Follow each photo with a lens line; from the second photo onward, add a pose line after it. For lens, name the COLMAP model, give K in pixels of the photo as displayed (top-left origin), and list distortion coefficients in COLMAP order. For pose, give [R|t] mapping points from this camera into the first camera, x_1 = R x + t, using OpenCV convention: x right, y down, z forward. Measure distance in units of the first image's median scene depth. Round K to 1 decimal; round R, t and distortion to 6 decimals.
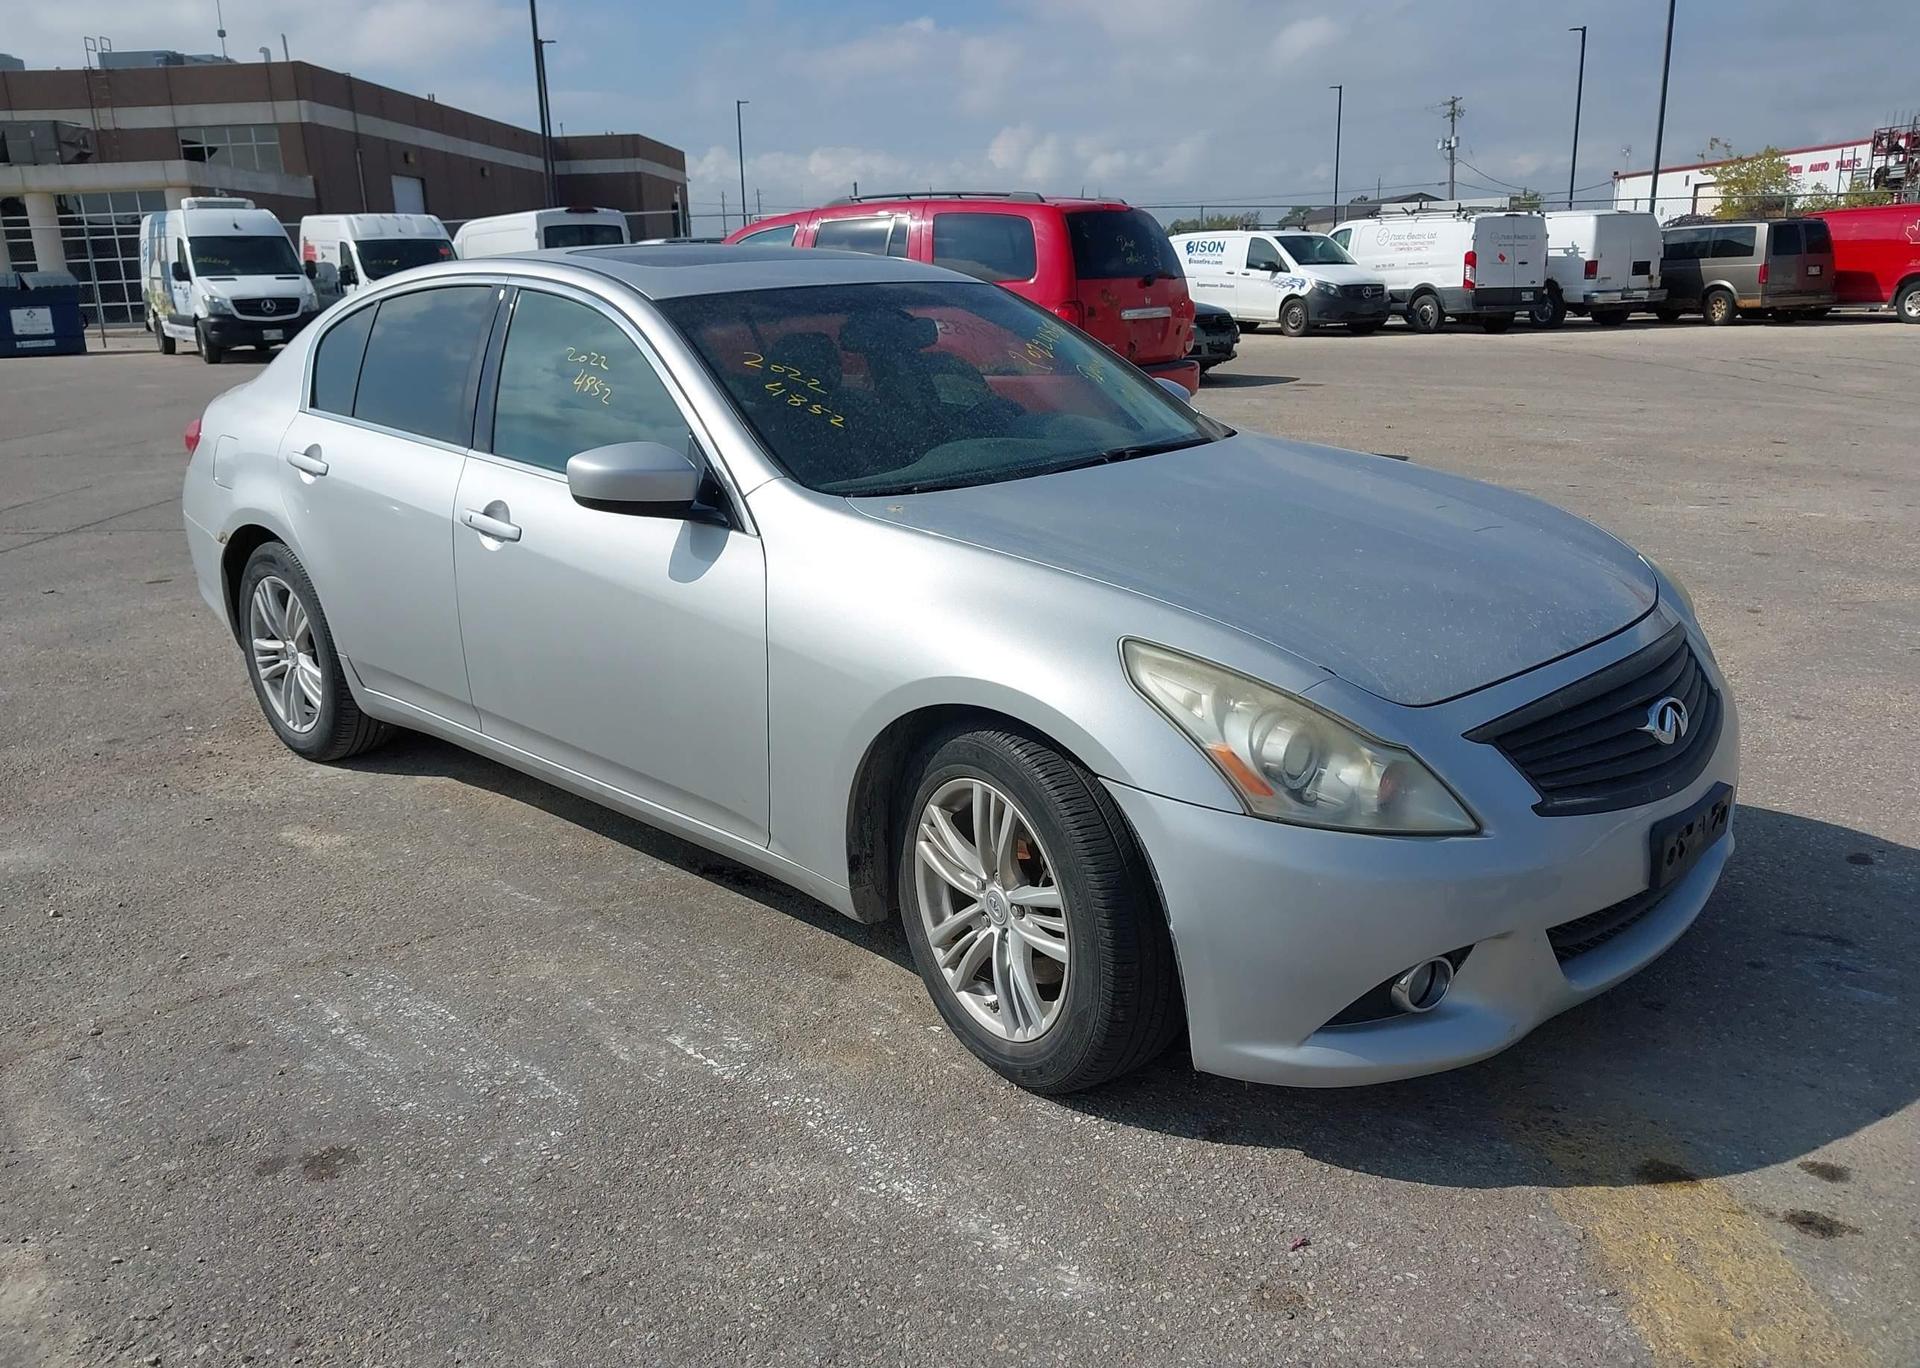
lens RADIAL K [[1516.2, 0, 947.5], [0, 1516.2, 692.1], [0, 0, 1]] dist [0.027157, -0.041163]
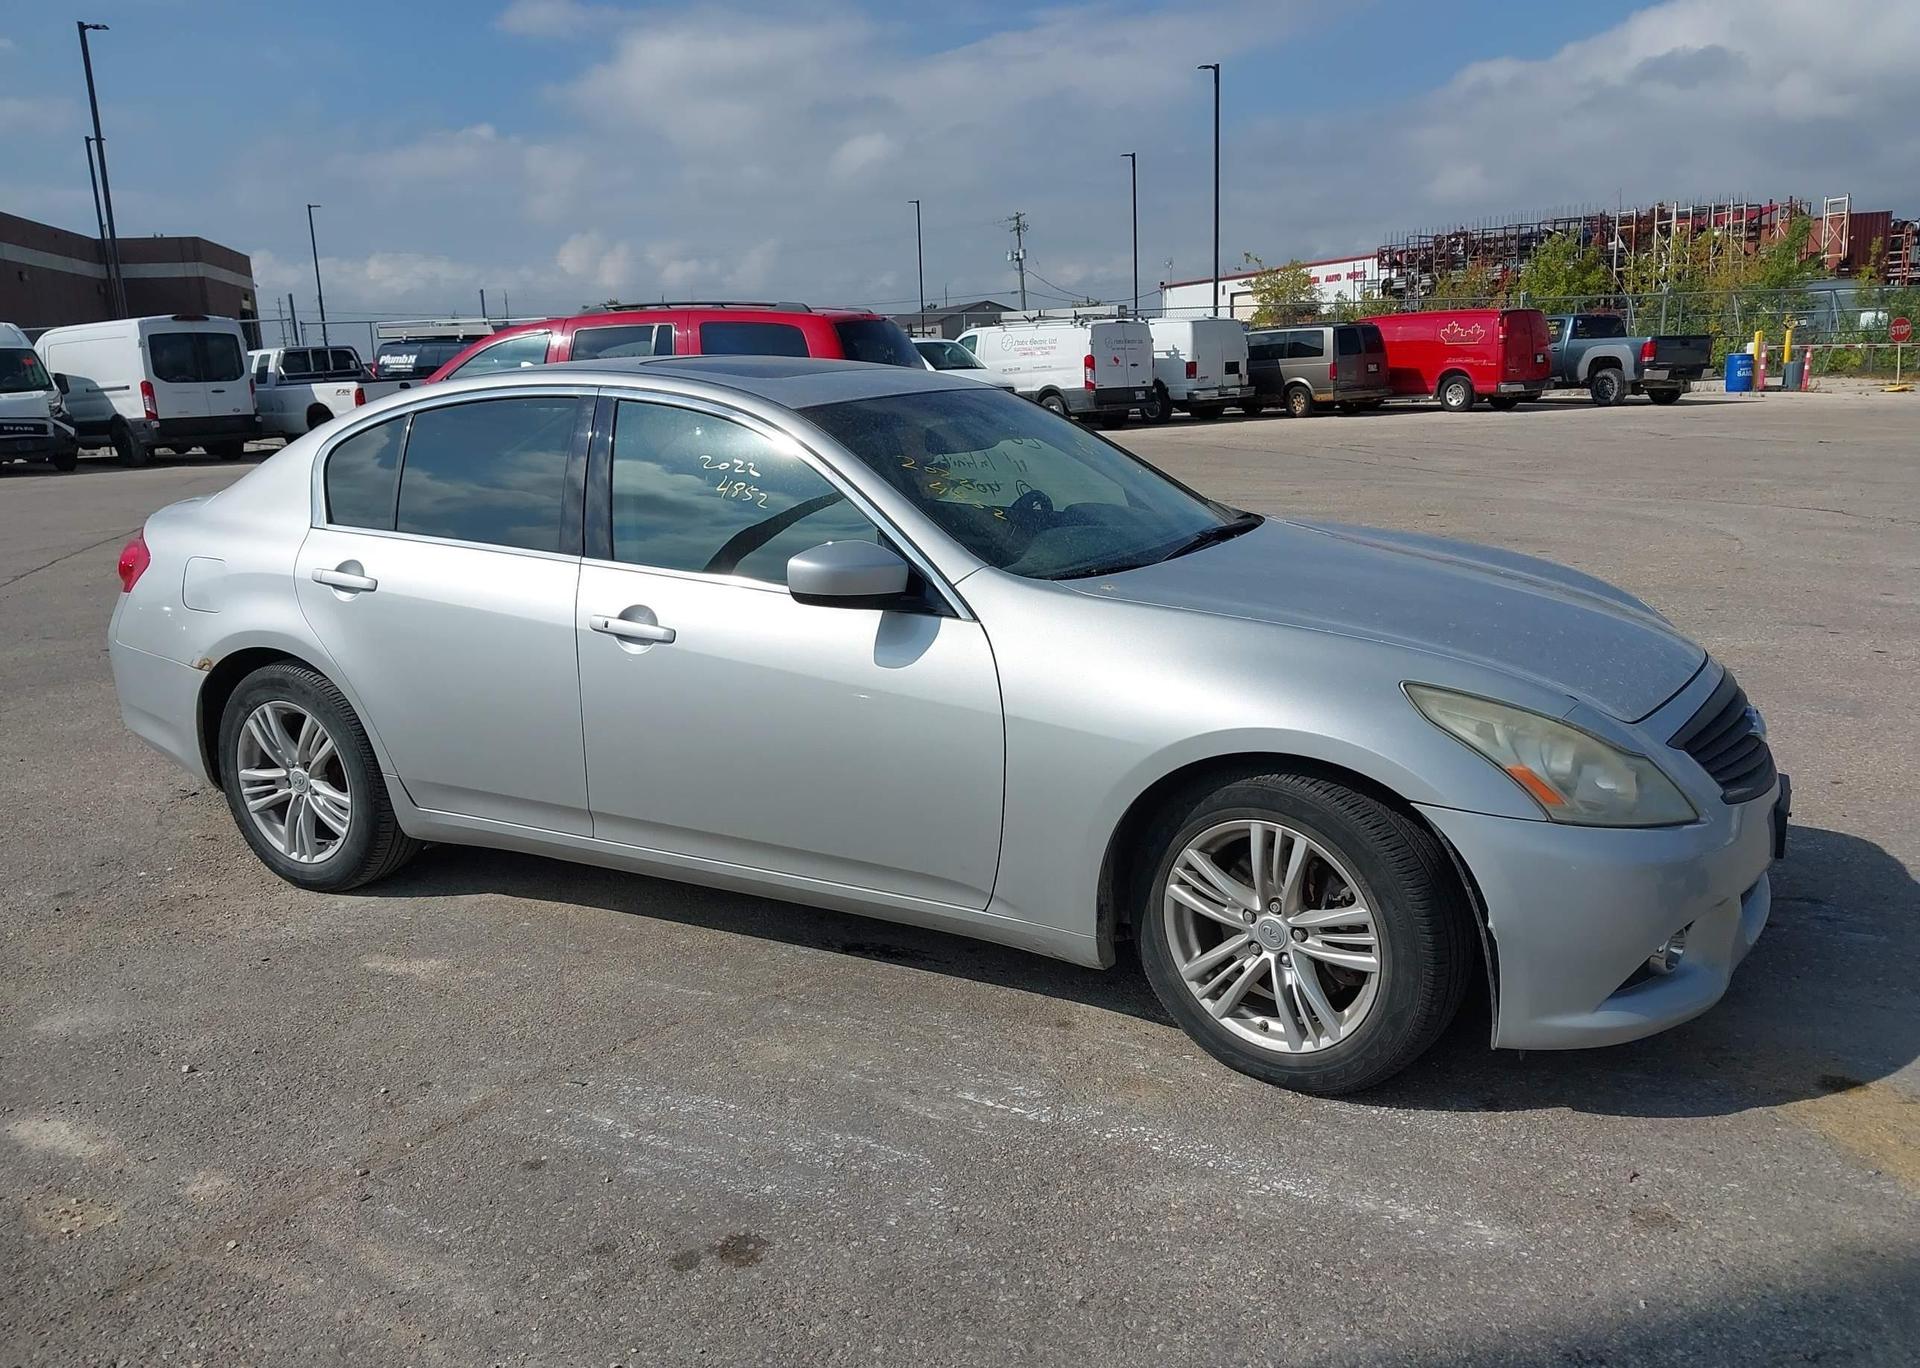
lens RADIAL K [[1516.2, 0, 943.9], [0, 1516.2, 684.9], [0, 0, 1]] dist [0.027157, -0.041163]
pose [[0.965096, -0.063107, 0.254179, -0.347537], [0.080420, 0.995055, -0.058299, 0.003347], [-0.249243, 0.076705, 0.965399, -0.029497]]
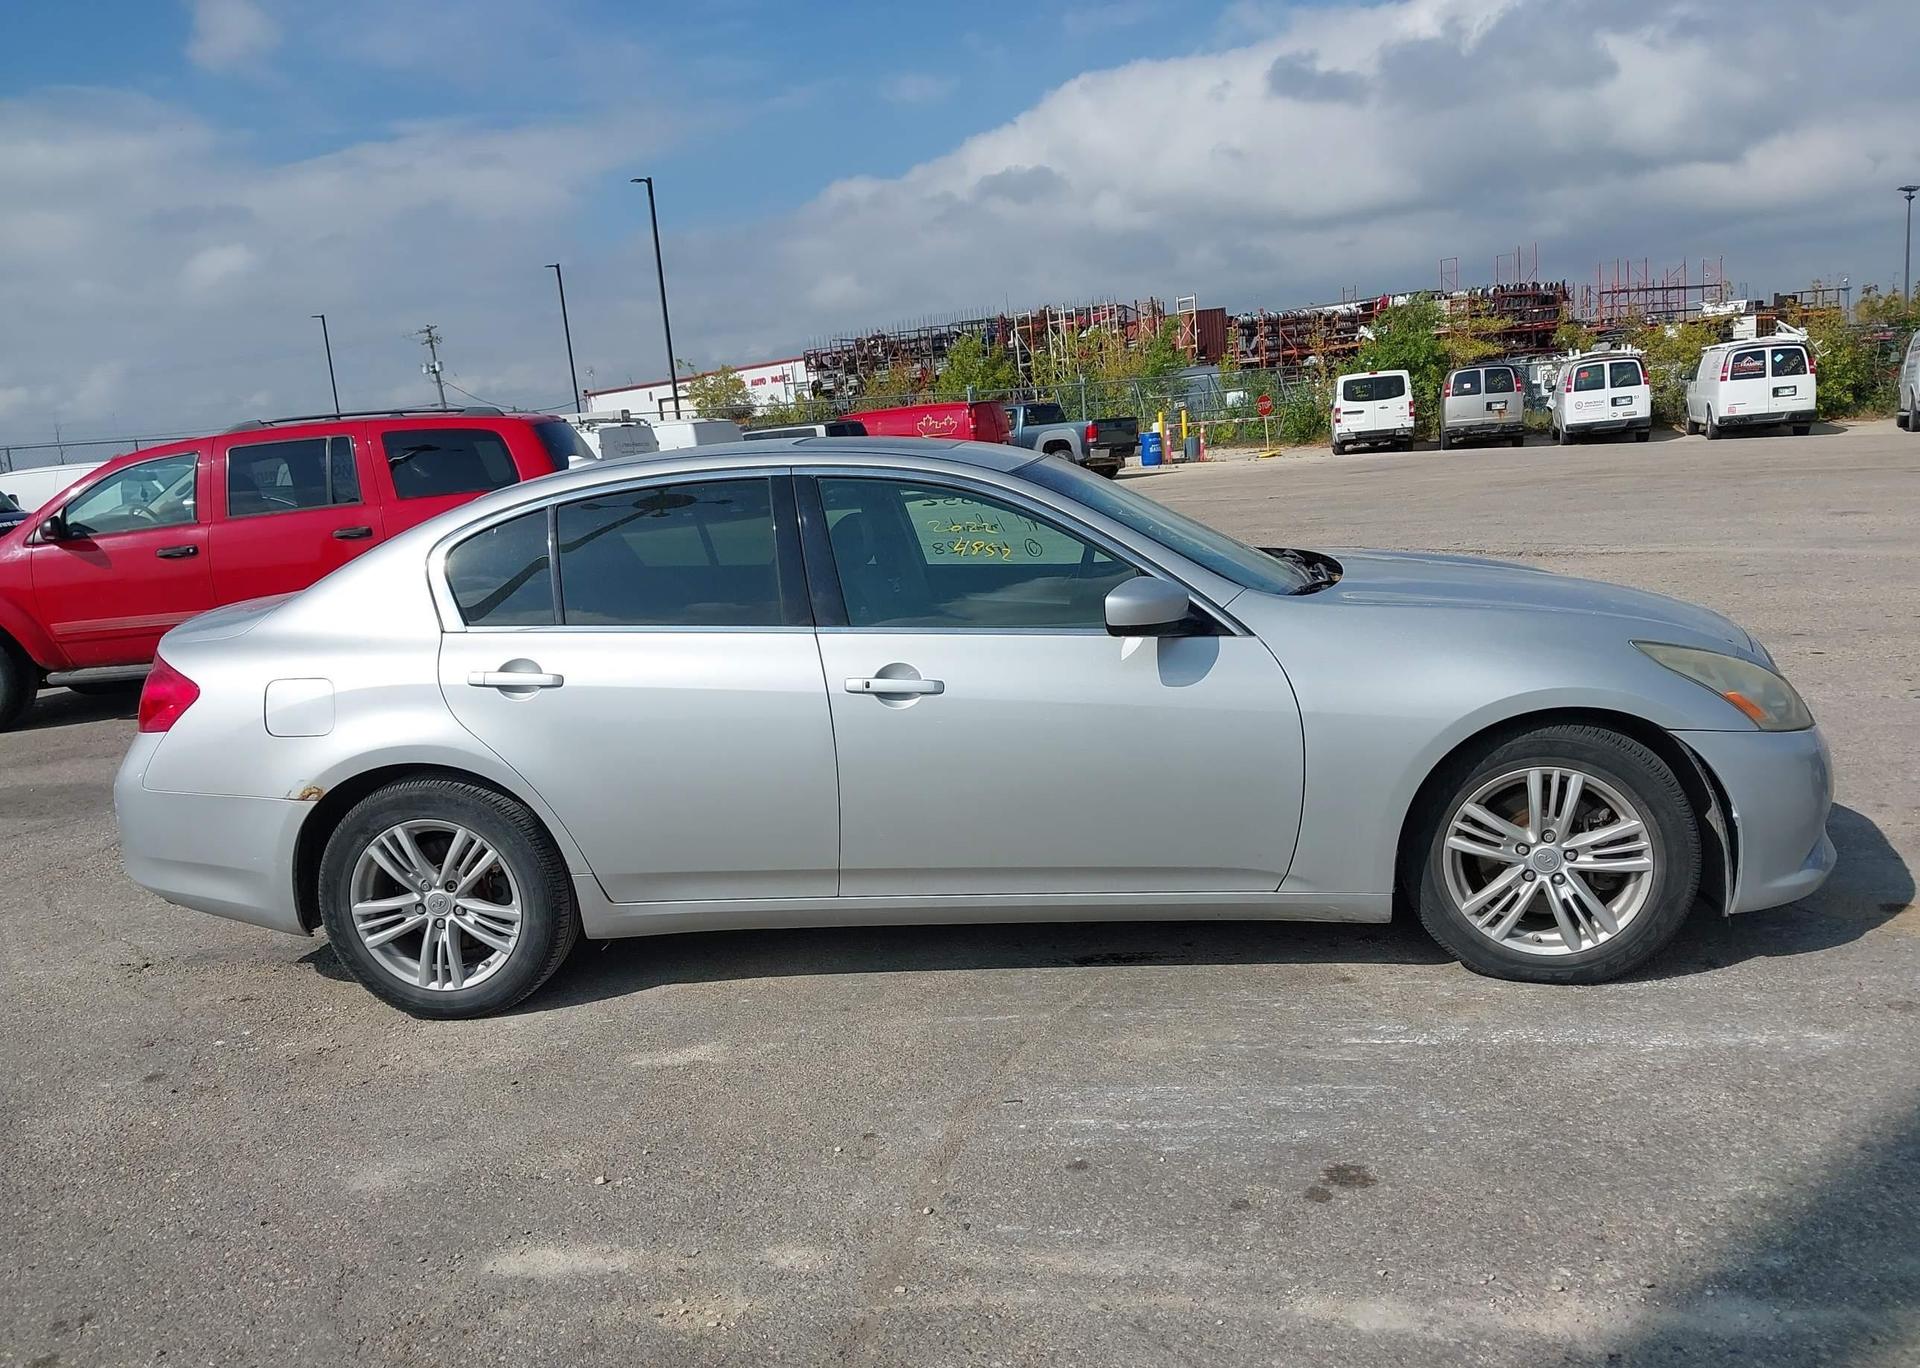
lens RADIAL K [[1516.2, 0, 941.5], [0, 1516.2, 701.9], [0, 0, 1]] dist [0.027157, -0.041163]
pose [[0.798675, -0.148007, 0.583277, -0.866379], [0.222893, 0.973099, -0.058281, -0.028509], [-0.558960, 0.176556, 0.810180, 0.118784]]
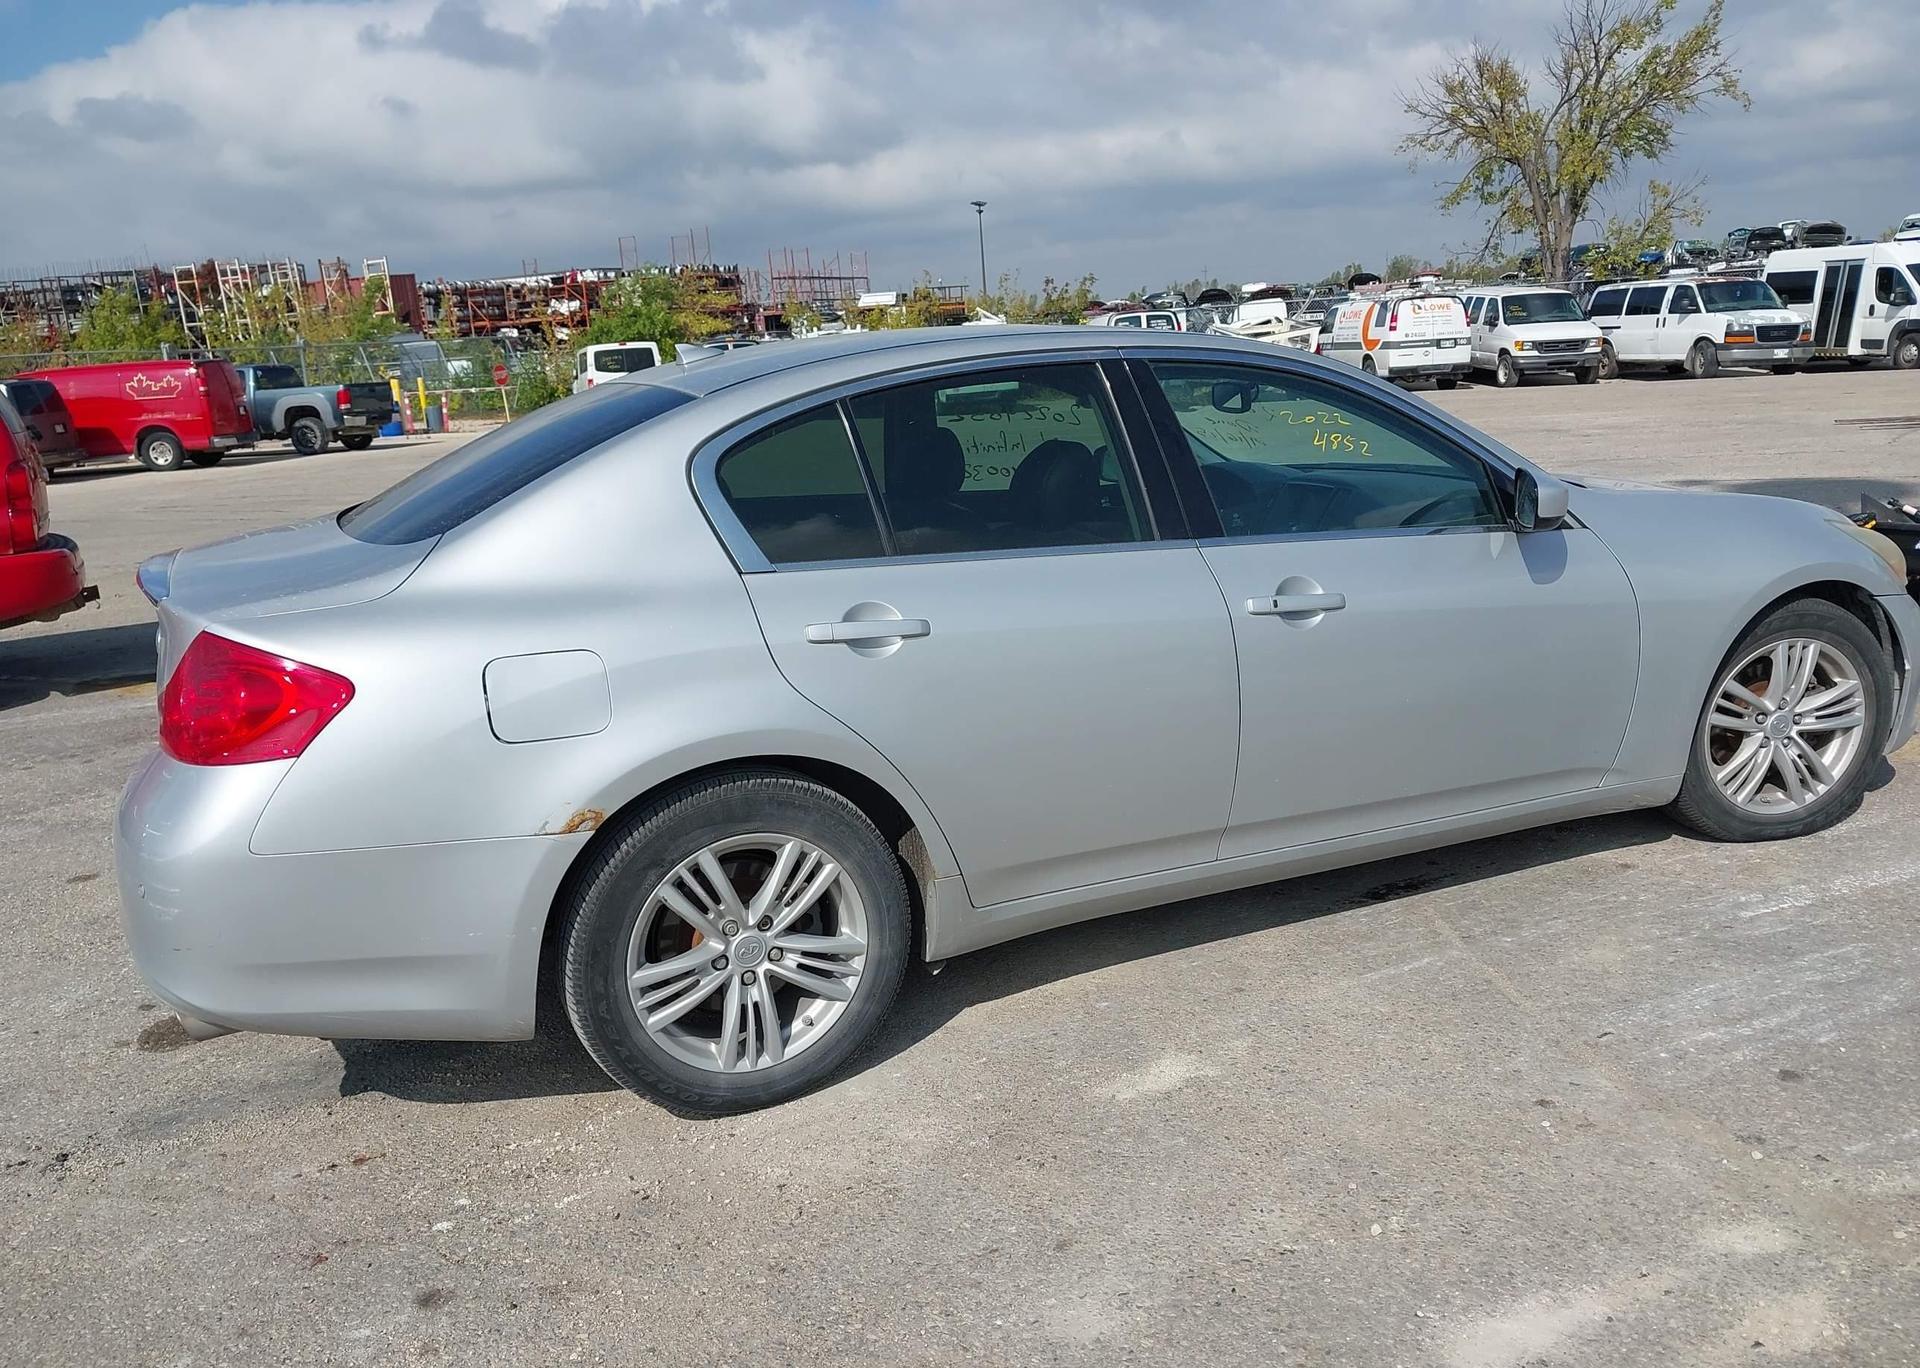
lens RADIAL K [[1516.2, 0, 948.7], [0, 1516.2, 704.0], [0, 0, 1]] dist [0.027157, -0.041163]
pose [[0.373582, -0.214569, 0.902439, -1.183148], [0.302715, 0.947816, 0.100044, -0.201353], [-0.876813, 0.235807, 0.419040, 0.789871]]
